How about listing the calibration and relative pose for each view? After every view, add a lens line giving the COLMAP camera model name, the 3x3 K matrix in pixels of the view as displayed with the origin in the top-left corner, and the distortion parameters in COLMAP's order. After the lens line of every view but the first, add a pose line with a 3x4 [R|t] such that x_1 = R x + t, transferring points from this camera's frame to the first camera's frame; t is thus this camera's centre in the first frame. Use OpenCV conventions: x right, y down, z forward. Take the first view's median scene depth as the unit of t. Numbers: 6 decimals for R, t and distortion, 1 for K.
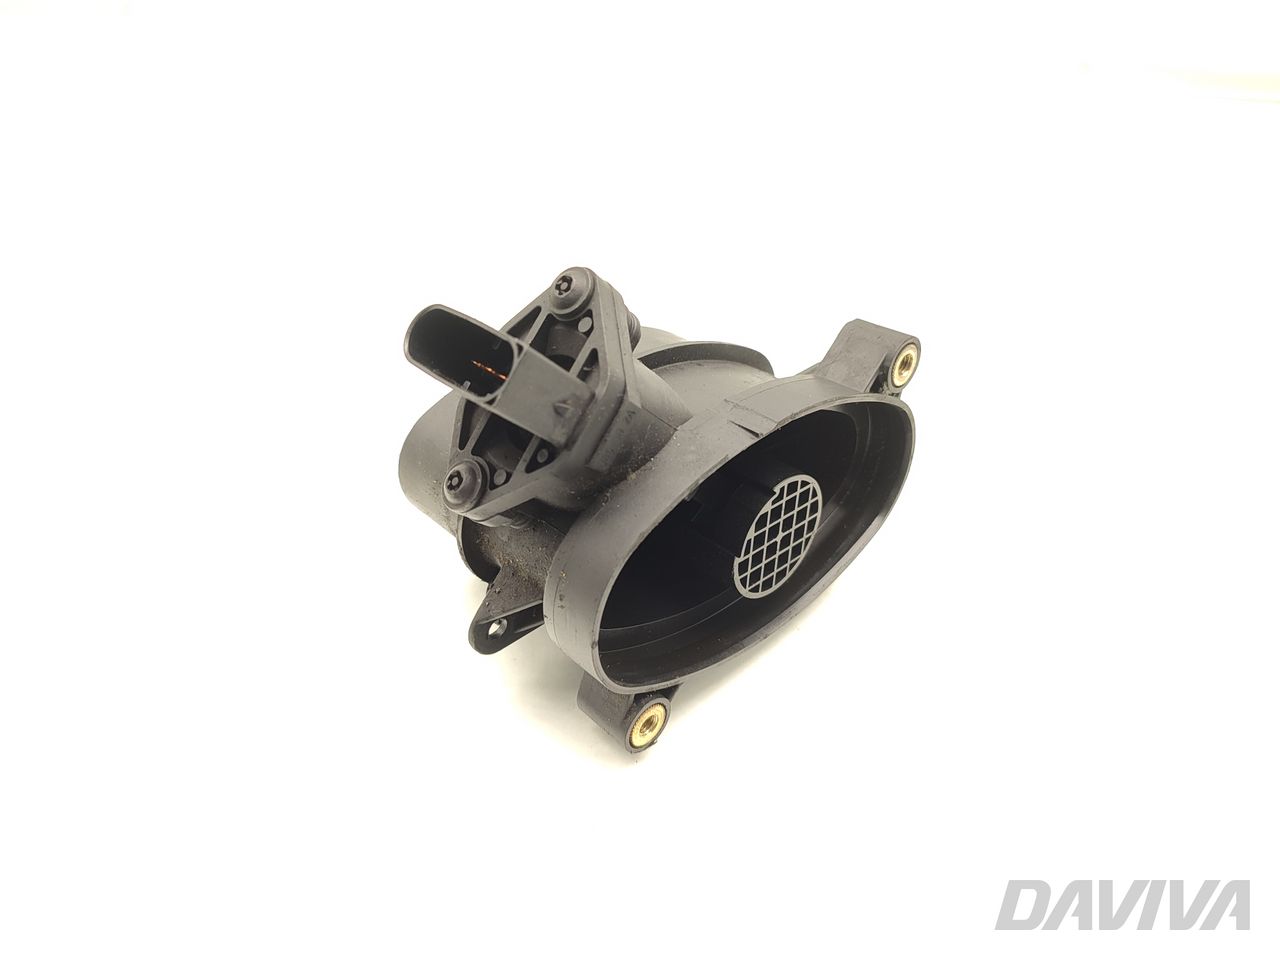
lens RADIAL K [[889.5, 0, 640.0], [0, 889.5, 480.0], [0, 0, 1]] dist [0.000724, 0.000008]
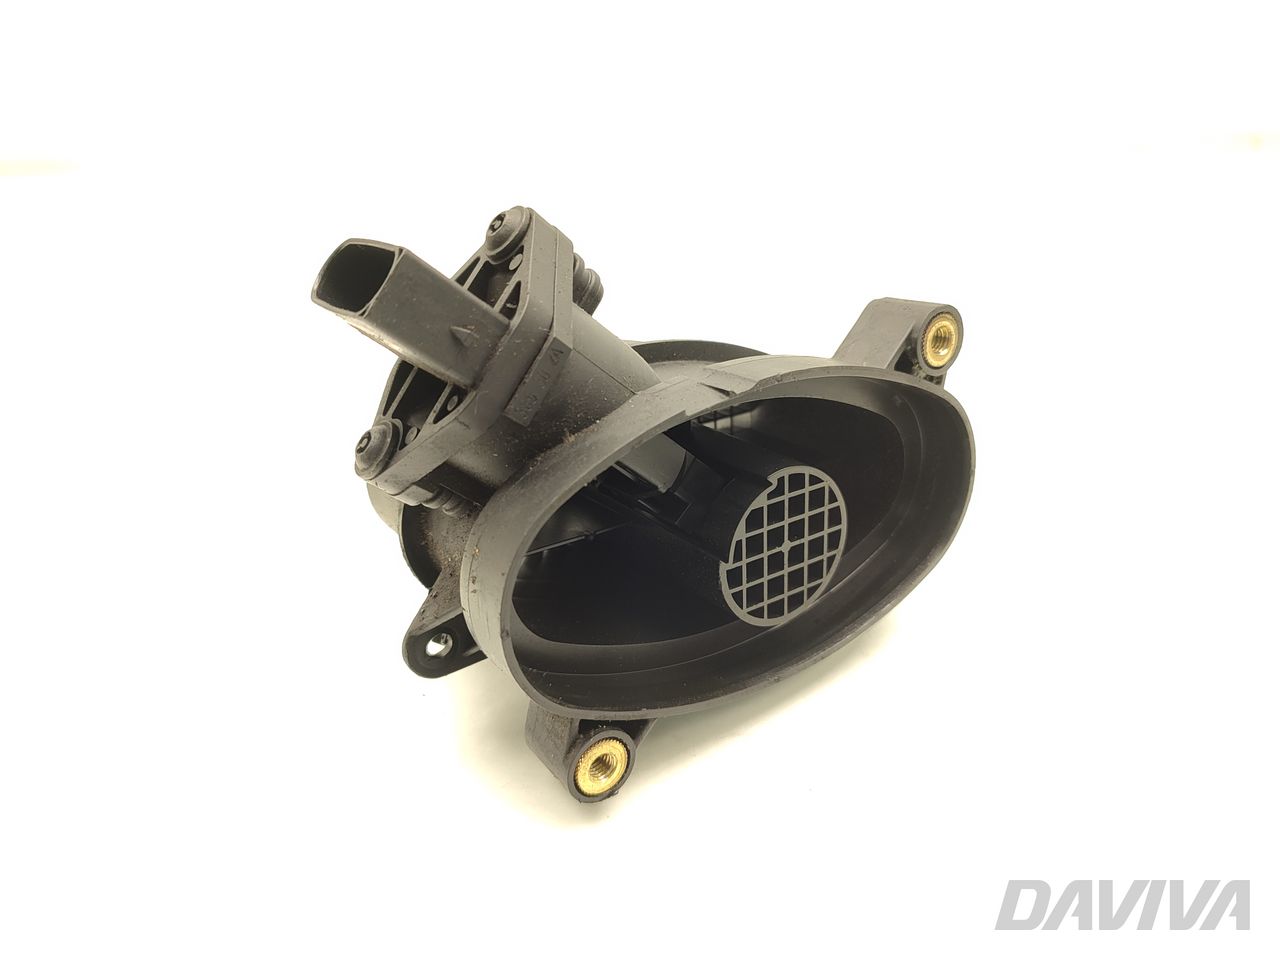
lens RADIAL K [[909.7, 0, 640.0], [0, 909.7, 480.0], [0, 0, 1]] dist [-0.043998, -0.000194]
pose [[0.984834, -0.009739, -0.173224, 0.184221], [-0.021109, 0.984281, -0.175344, 0.165048], [0.172209, 0.176342, 0.969148, 0.180297]]
